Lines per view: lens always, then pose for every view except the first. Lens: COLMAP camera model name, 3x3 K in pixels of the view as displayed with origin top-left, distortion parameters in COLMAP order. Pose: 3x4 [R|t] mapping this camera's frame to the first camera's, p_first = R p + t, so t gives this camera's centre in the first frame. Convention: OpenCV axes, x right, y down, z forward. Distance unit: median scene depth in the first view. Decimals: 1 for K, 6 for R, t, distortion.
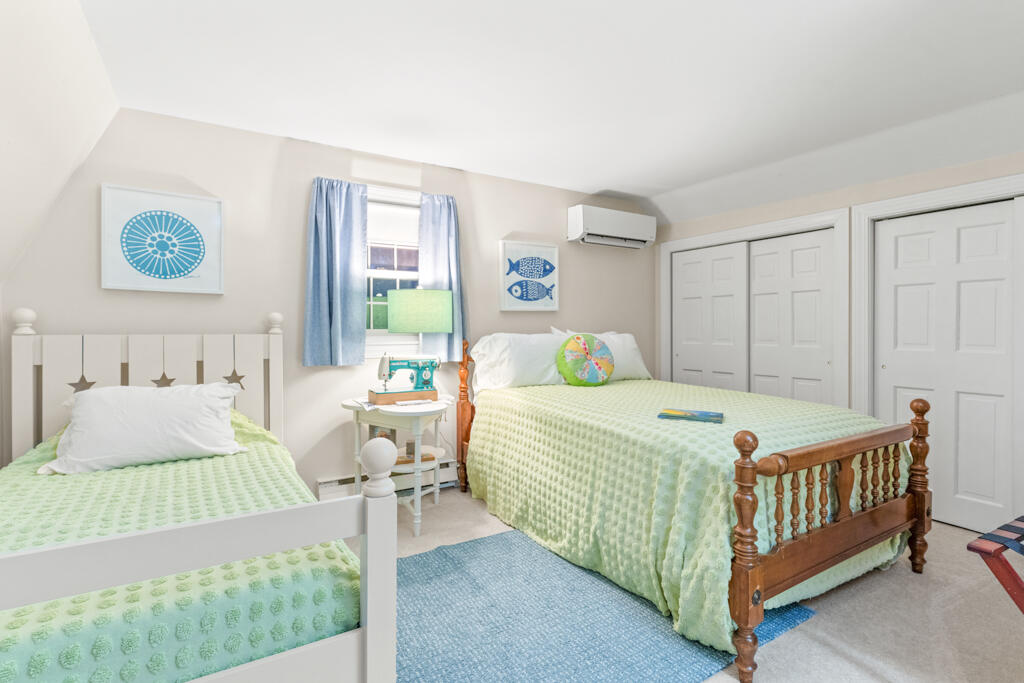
lens RADIAL K [[492.6, 0, 518.0], [0, 492.6, 335.0], [0, 0, 1]] dist [0.005214, -0.000663]
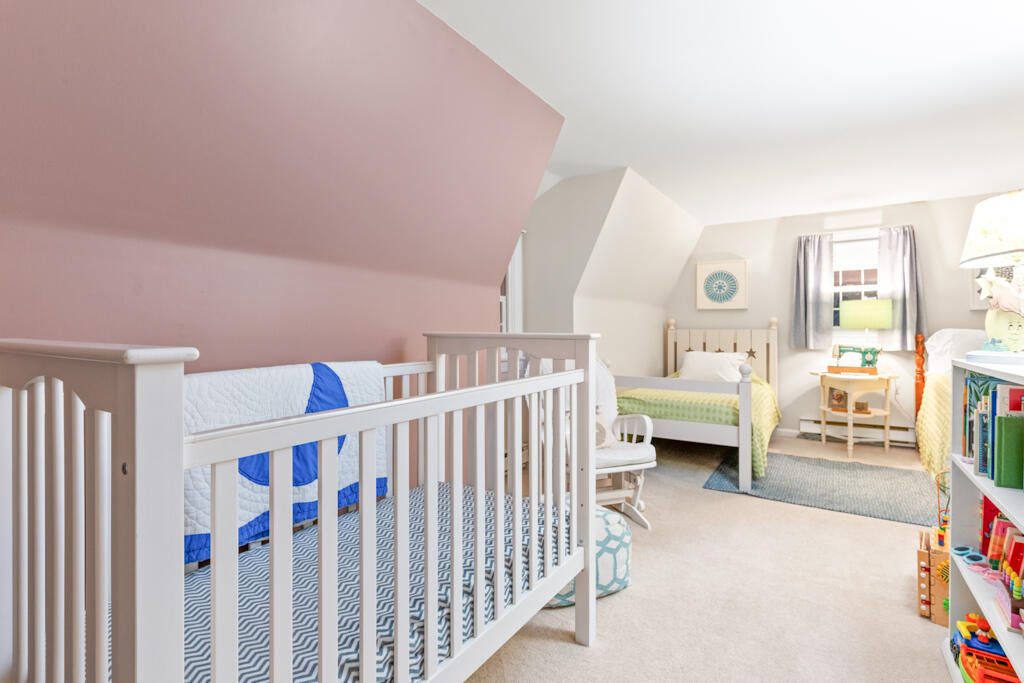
lens RADIAL K [[492.6, 0, 524.2], [0, 492.6, 331.8], [0, 0, 1]] dist [0.005214, -0.000663]
pose [[0.436346, 0.003479, -0.899772, 0.682626], [-0.006562, 0.999978, 0.000684, 0.010716], [0.899755, 0.005606, 0.436359, -0.561813]]
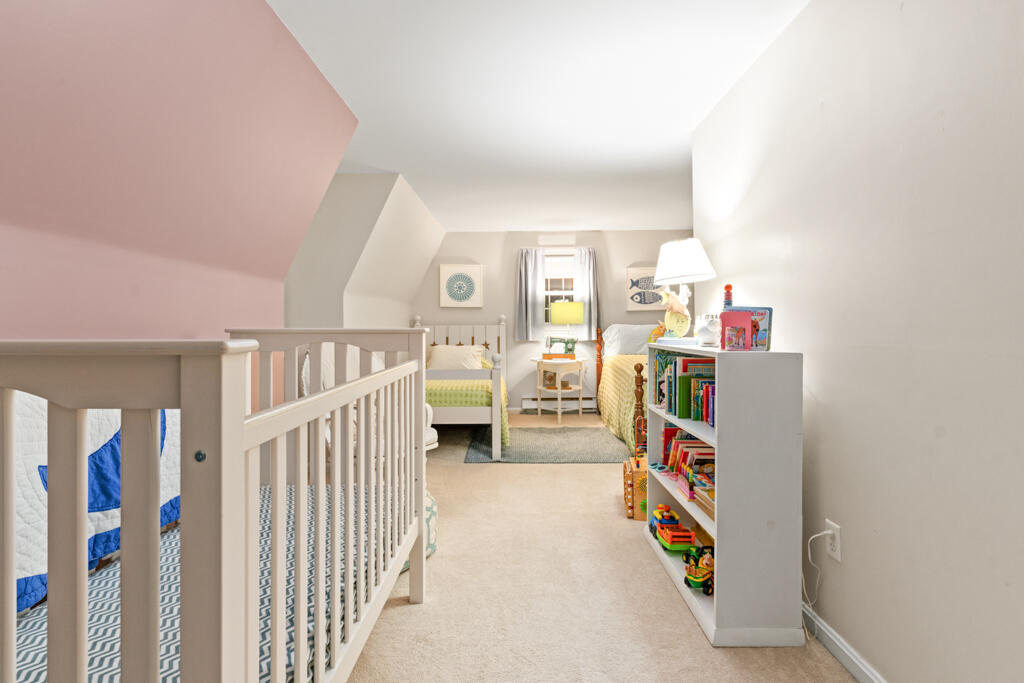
lens RADIAL K [[492.6, 0, 519.3], [0, 492.6, 327.0], [0, 0, 1]] dist [0.005214, -0.000663]
pose [[0.848474, -0.002500, -0.529231, 0.656030], [0.000604, 0.999993, -0.003756, 0.013697], [0.529237, 0.002867, 0.848469, -0.725120]]
